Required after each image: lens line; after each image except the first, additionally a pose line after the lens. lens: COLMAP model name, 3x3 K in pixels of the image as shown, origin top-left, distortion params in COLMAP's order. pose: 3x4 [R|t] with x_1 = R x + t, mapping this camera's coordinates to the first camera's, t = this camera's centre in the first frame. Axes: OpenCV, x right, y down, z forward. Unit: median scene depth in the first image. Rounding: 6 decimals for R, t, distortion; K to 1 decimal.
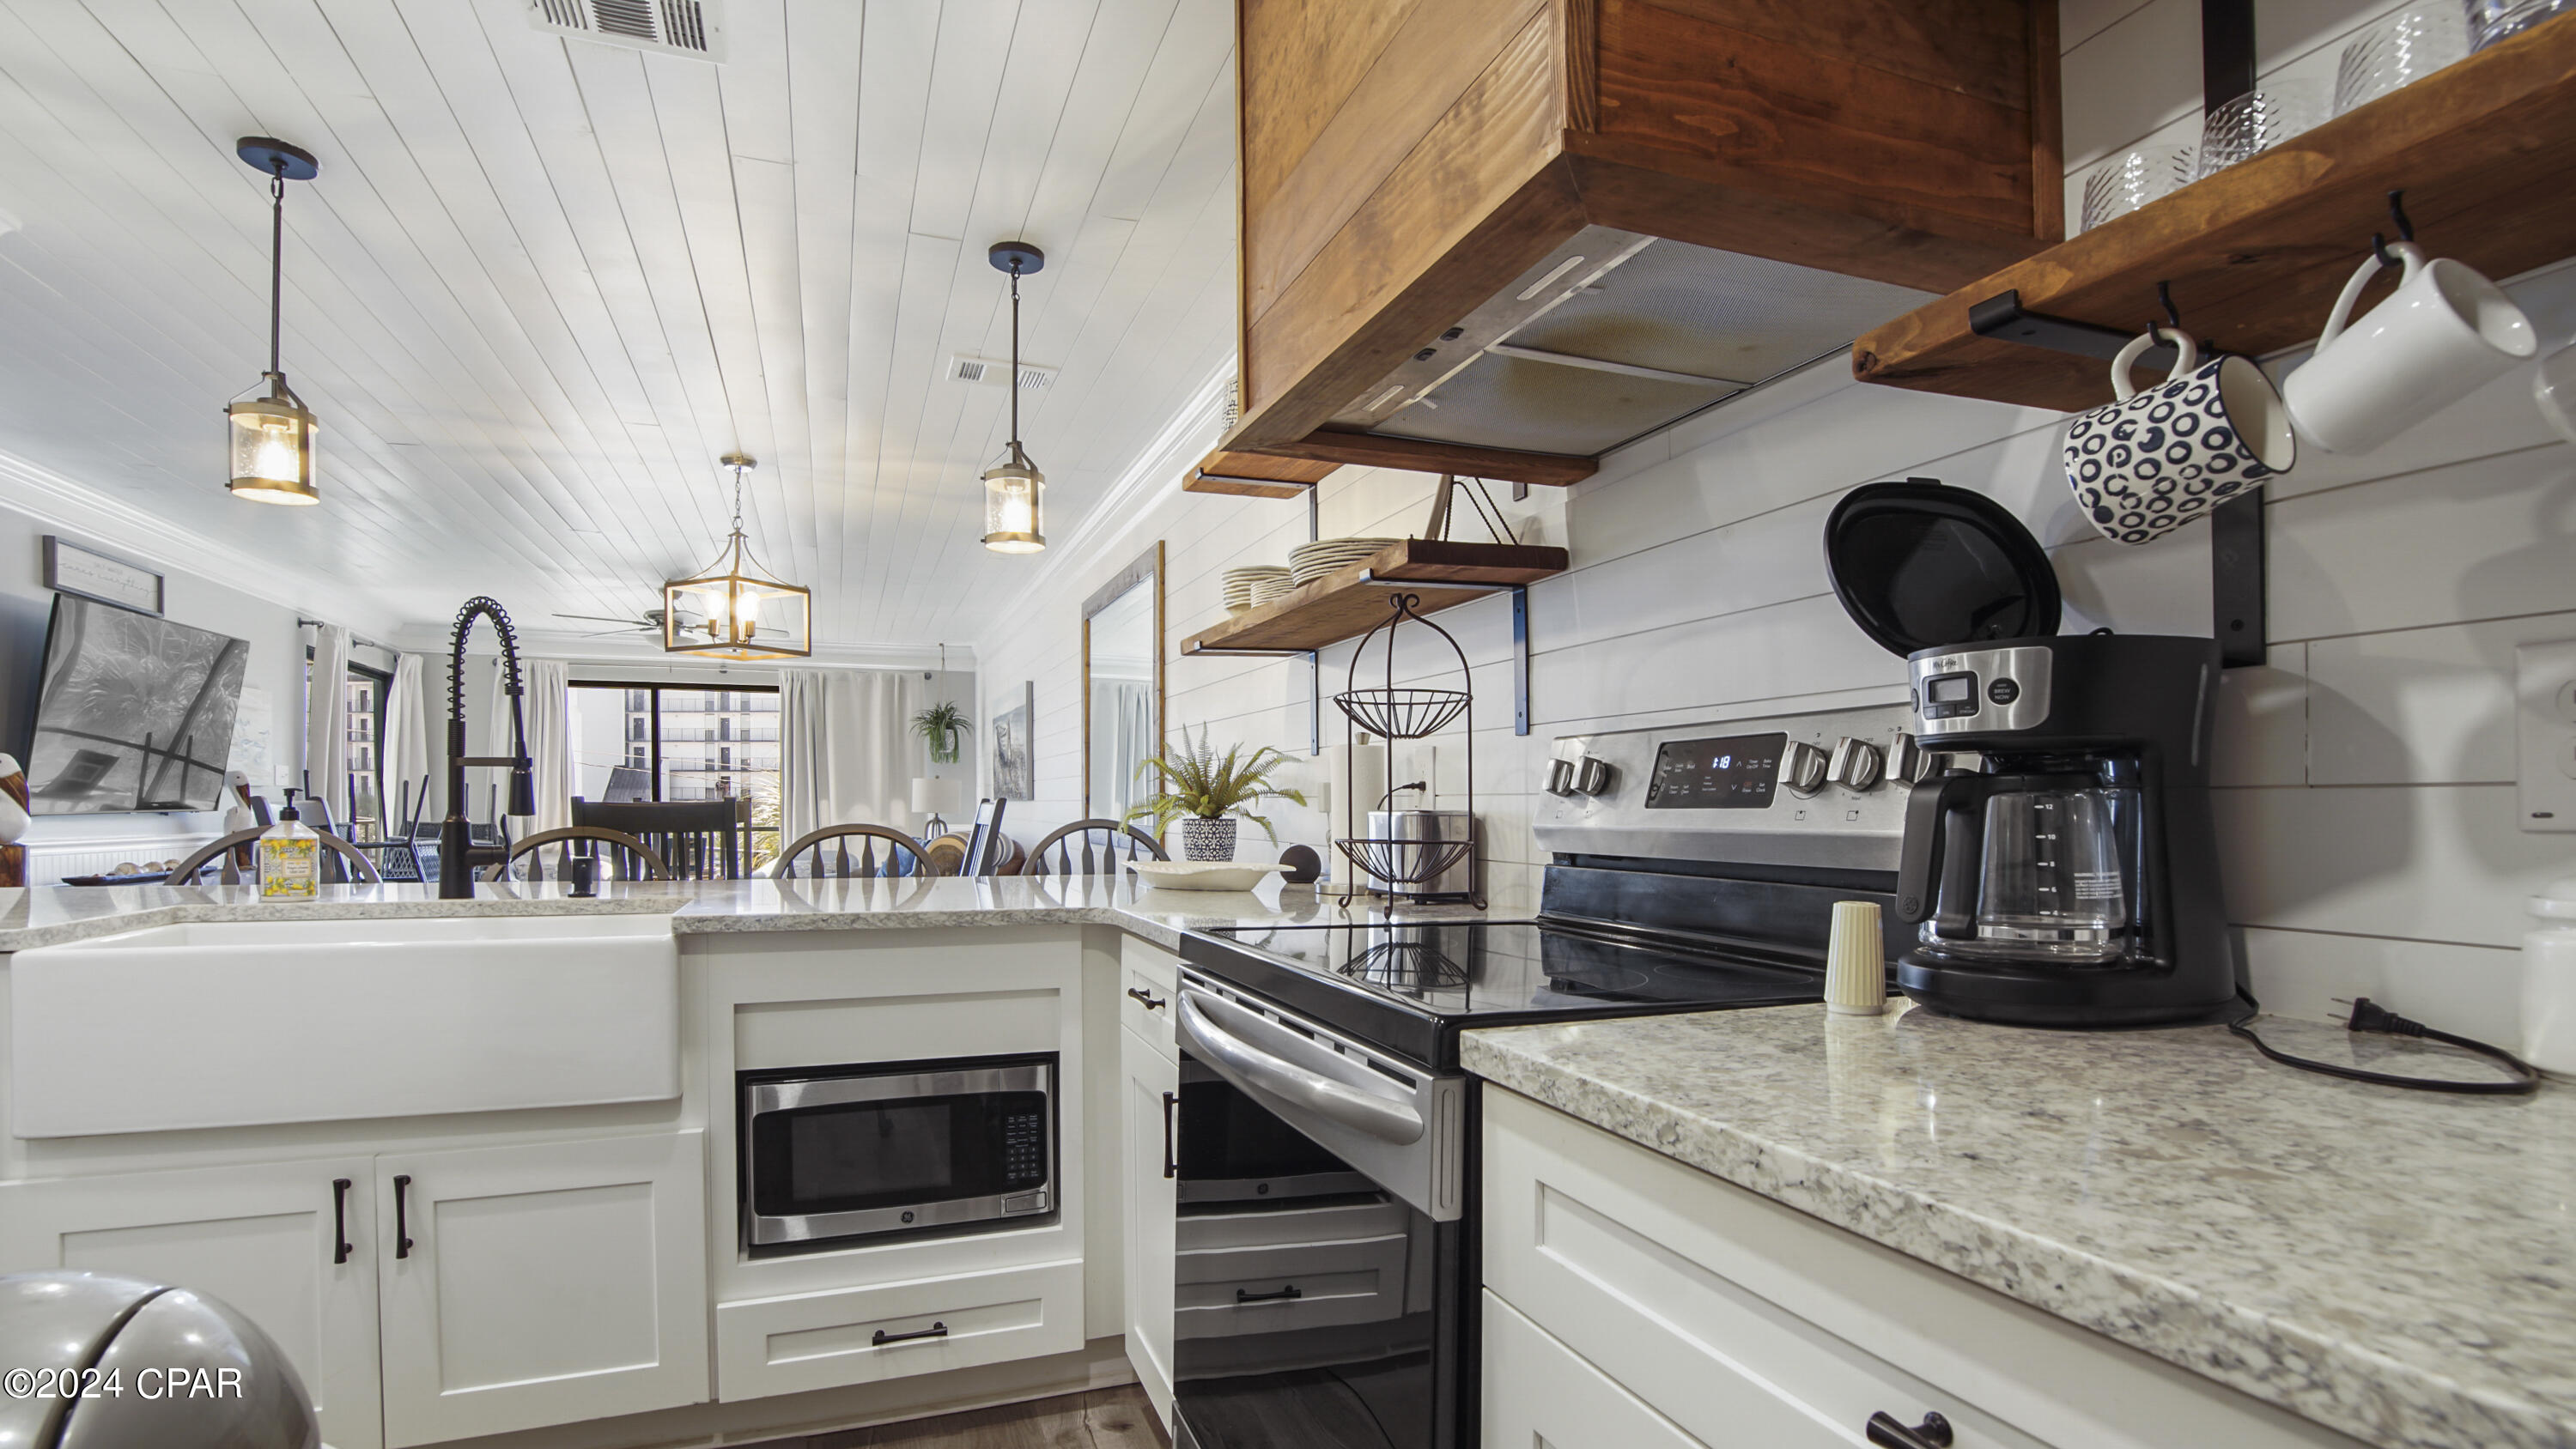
lens RADIAL K [[1206.4, 0, 1267.8], [0, 1206.4, 785.2], [0, 0, 1]] dist [-0.027321, -0.000058]
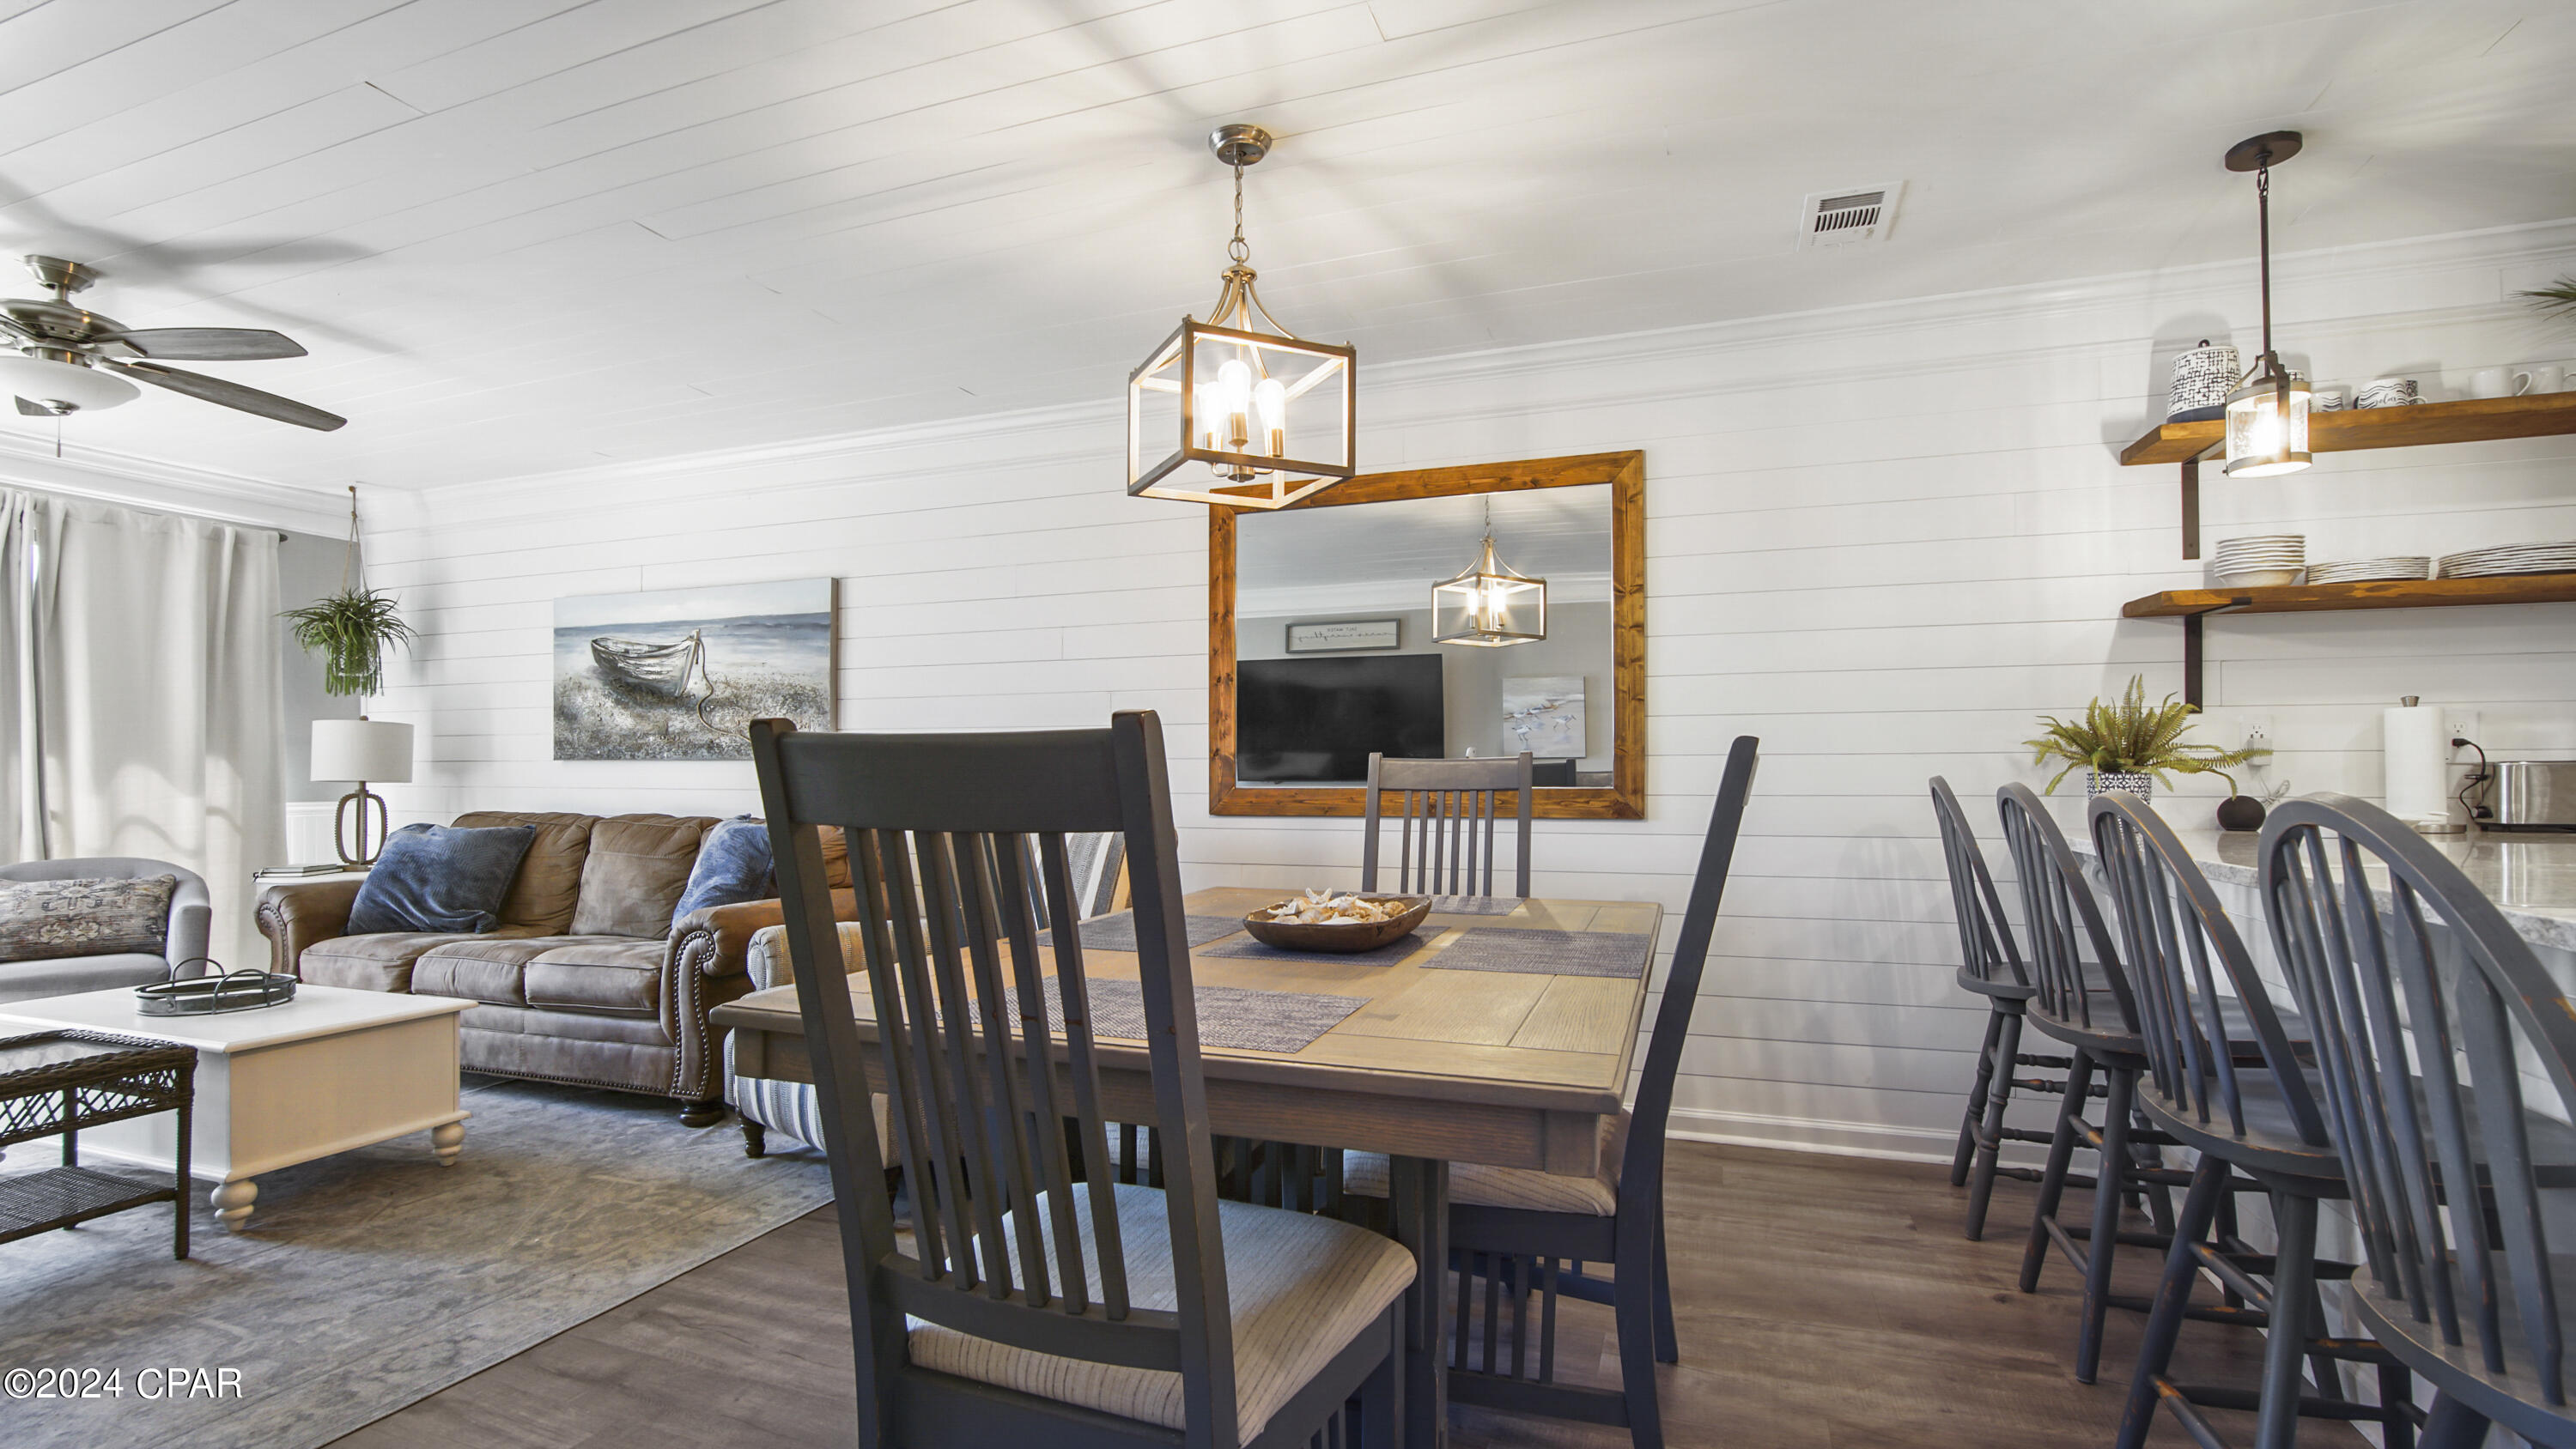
lens RADIAL K [[1198.0, 0, 1277.3], [0, 1198.0, 760.4], [0, 0, 1]] dist [-0.037755, 0.011056]
pose [[0.649219, 0.004176, 0.760590, -0.536716], [-0.009761, 0.999948, 0.002841, 0.008924], [-0.760539, -0.009268, 0.649227, 0.391927]]
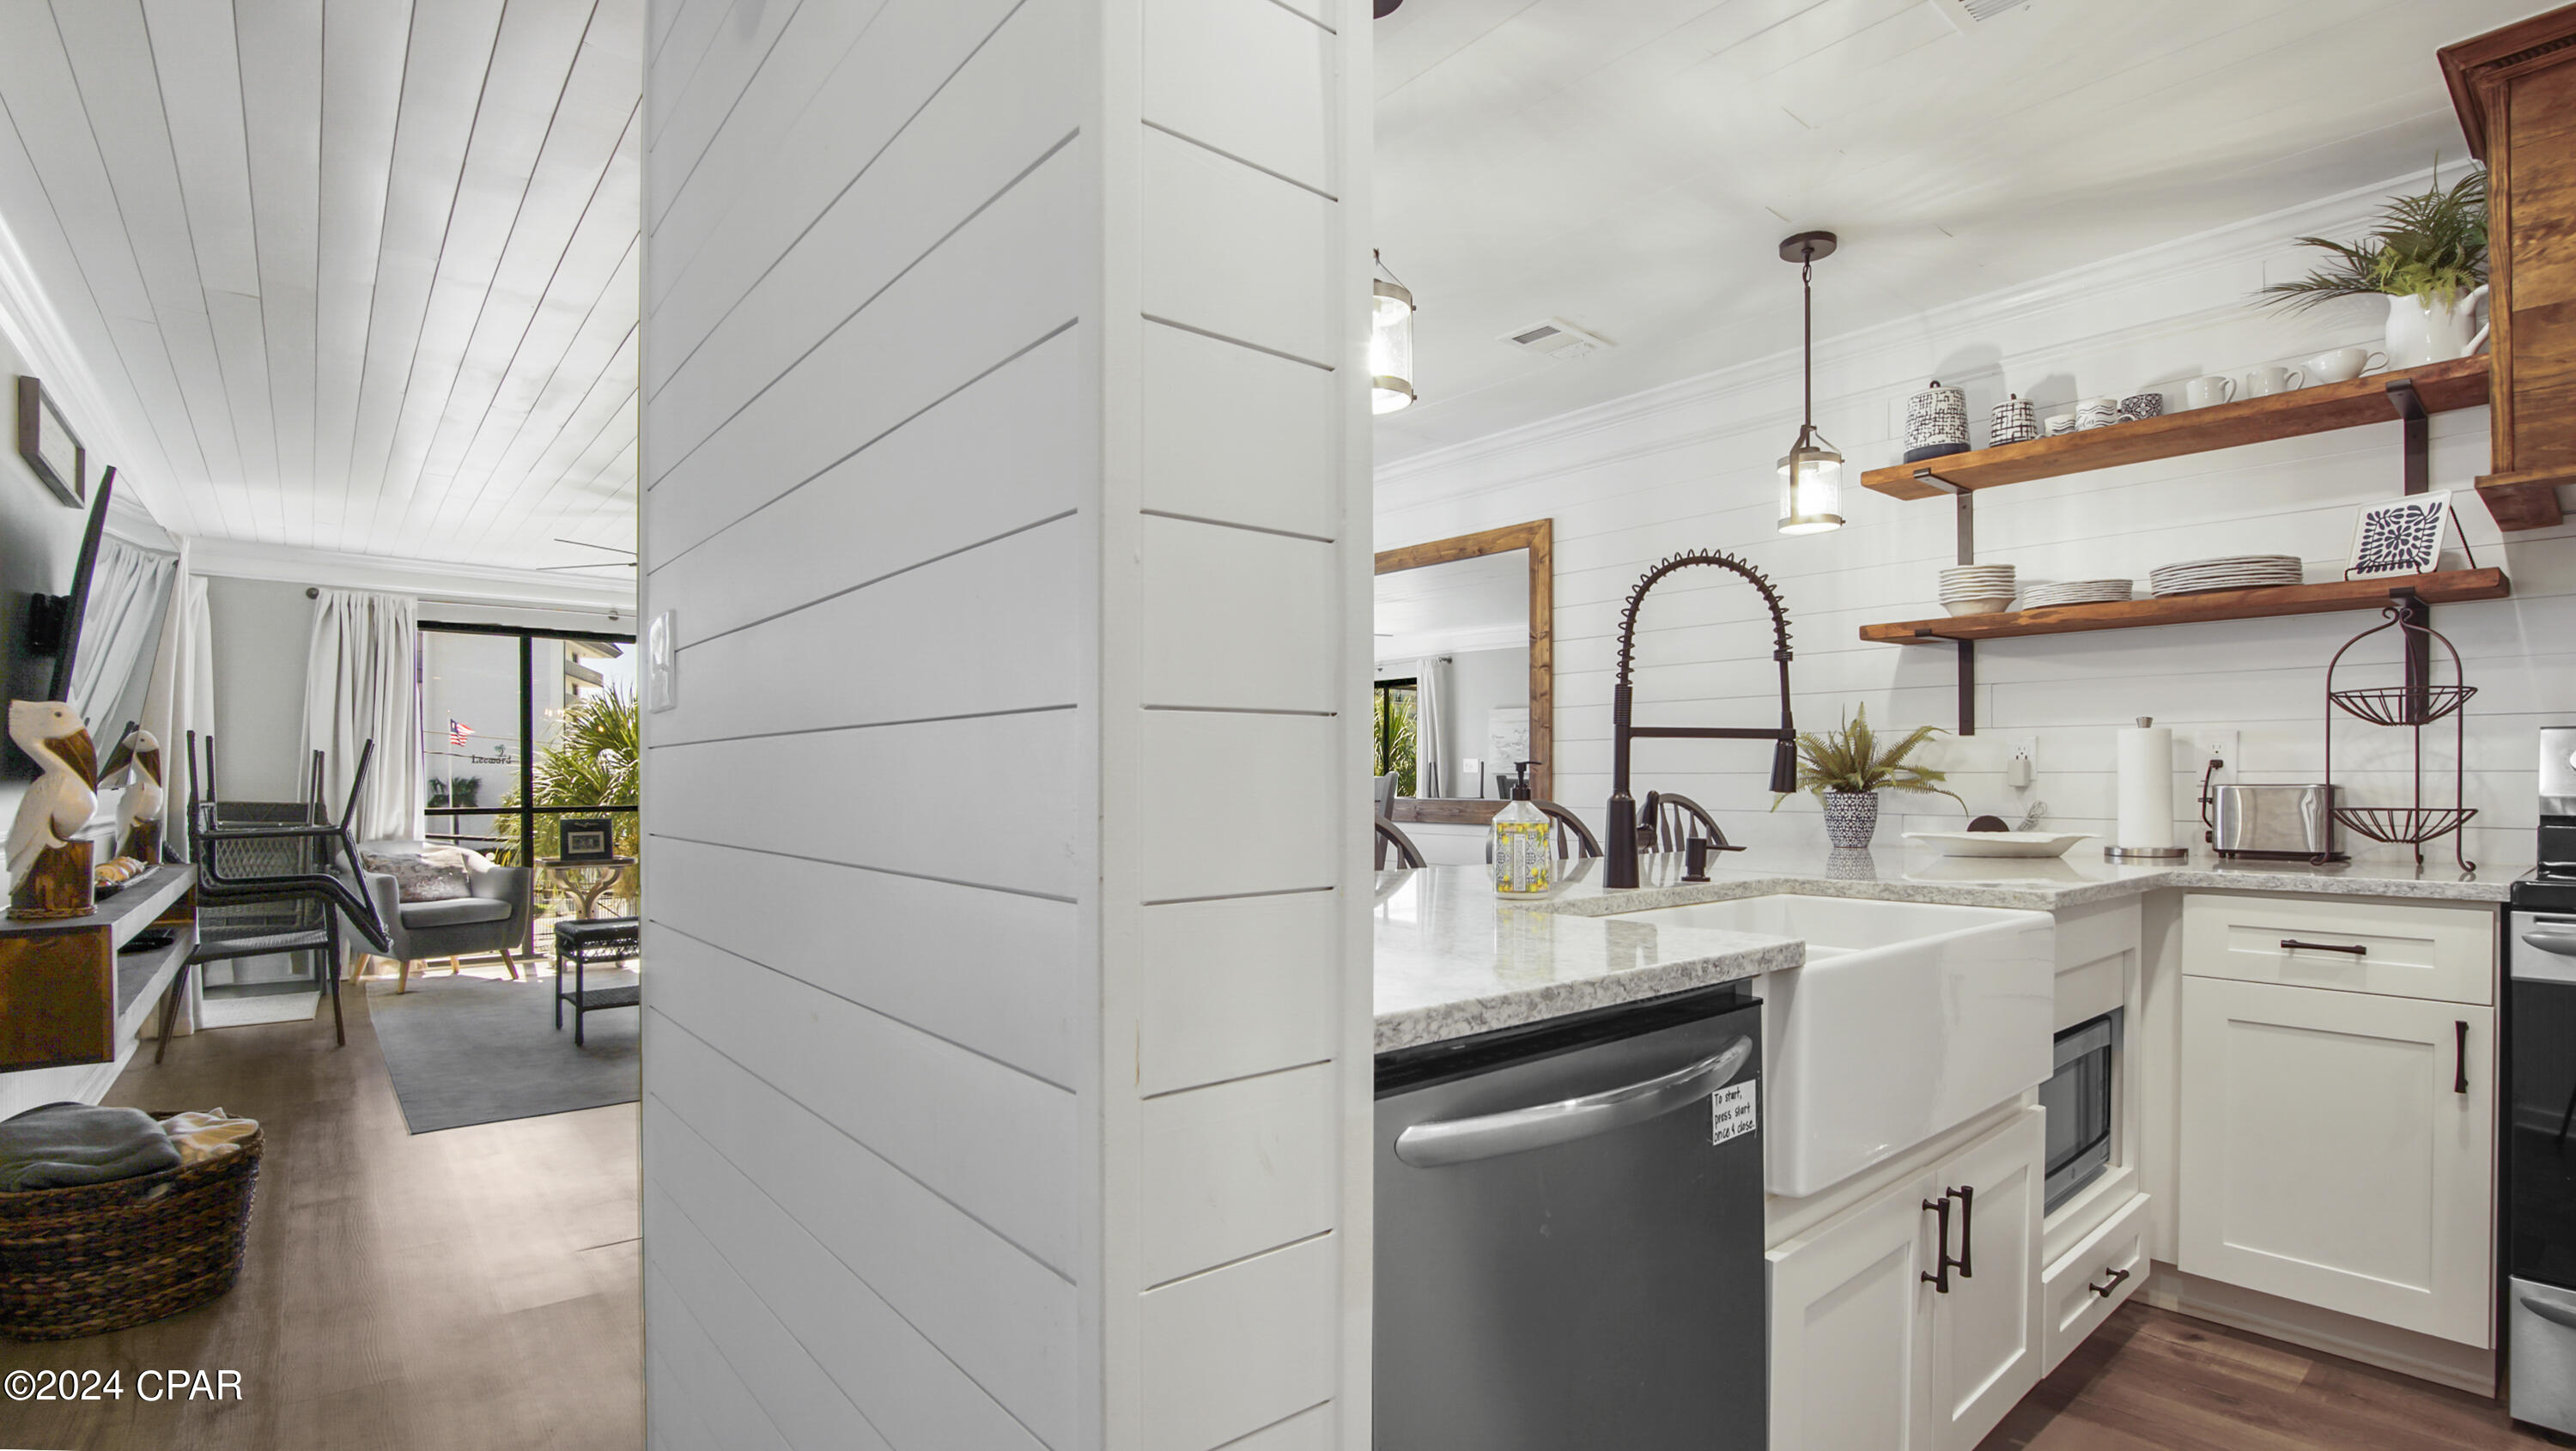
lens RADIAL K [[1206.6, 0, 1267.8], [0, 1206.6, 786.2], [0, 0, 1]] dist [-0.027321, -0.000058]
pose [[0.942158, -0.001492, 0.335166, -0.393697], [-0.005748, 0.999771, 0.020609, 0.001189], [-0.335120, -0.021344, 0.941934, 0.079704]]
